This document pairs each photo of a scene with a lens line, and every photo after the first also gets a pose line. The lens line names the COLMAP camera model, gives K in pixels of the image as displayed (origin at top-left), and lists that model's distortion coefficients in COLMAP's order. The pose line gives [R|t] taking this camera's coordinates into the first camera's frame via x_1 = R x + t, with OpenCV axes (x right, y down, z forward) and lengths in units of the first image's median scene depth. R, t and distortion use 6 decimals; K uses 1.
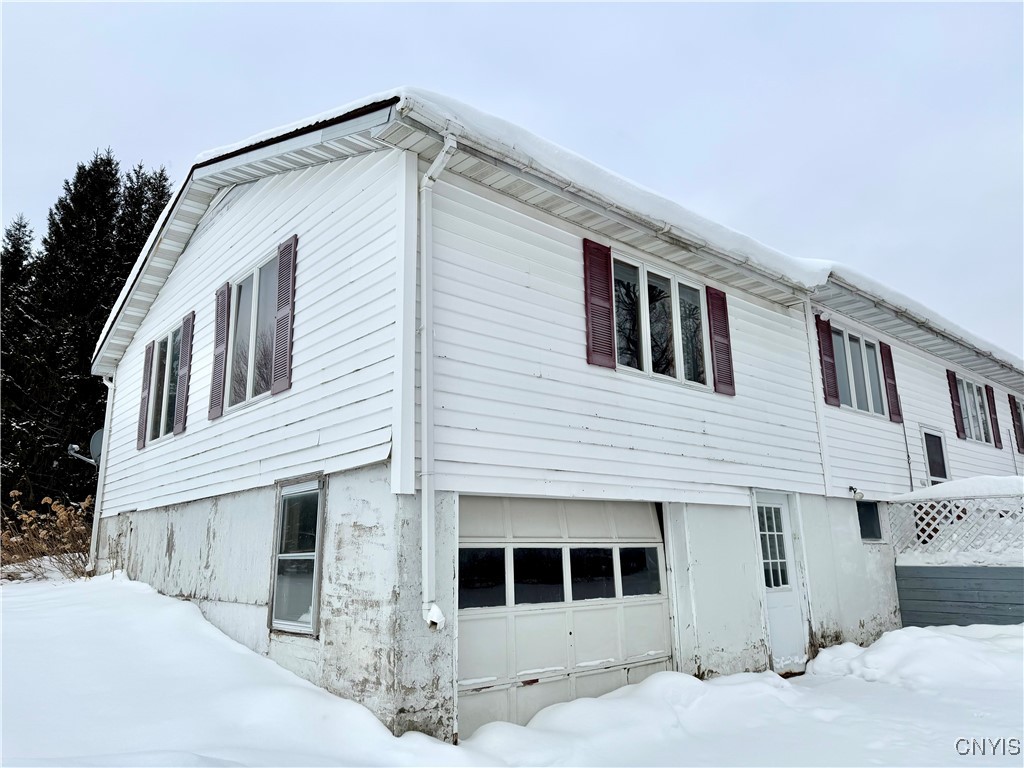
lens RADIAL K [[727.7, 0, 506.7], [0, 727.7, 380.1], [0, 0, 1]] dist [0.038009, -0.011647]
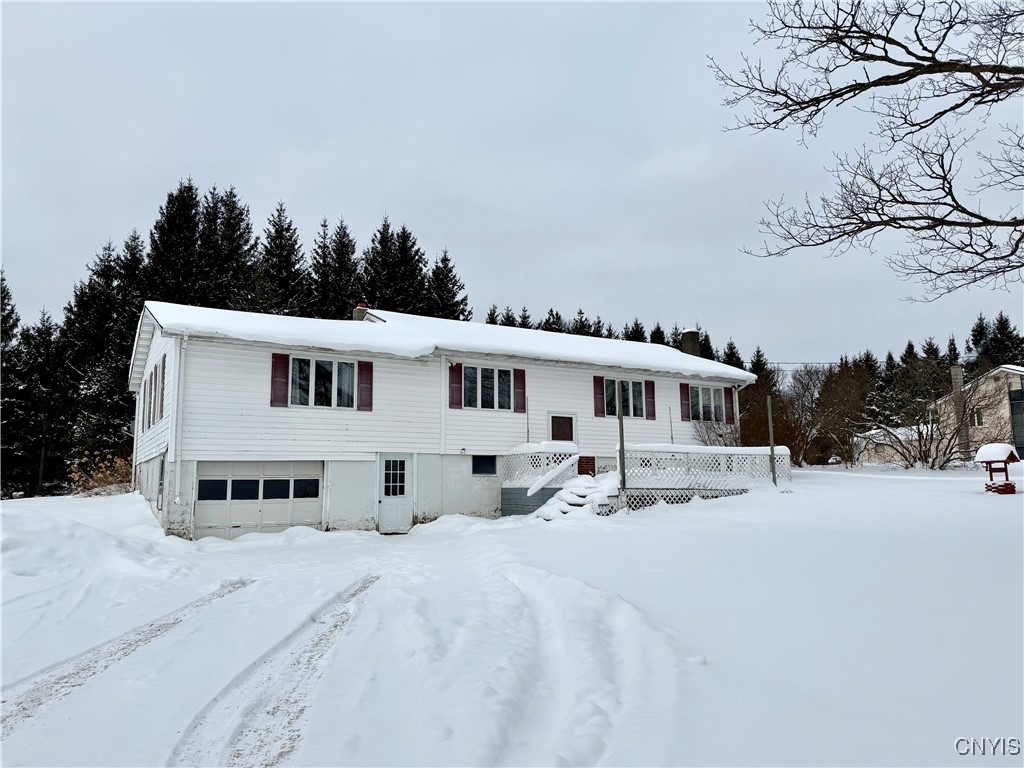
lens RADIAL K [[727.7, 0, 515.2], [0, 727.7, 387.5], [0, 0, 1]] dist [0.038009, -0.011647]
pose [[0.987875, -0.020506, -0.153892, 0.794341], [0.035023, 0.995122, 0.092224, -0.173371], [0.151251, -0.096496, 0.983774, -0.796989]]
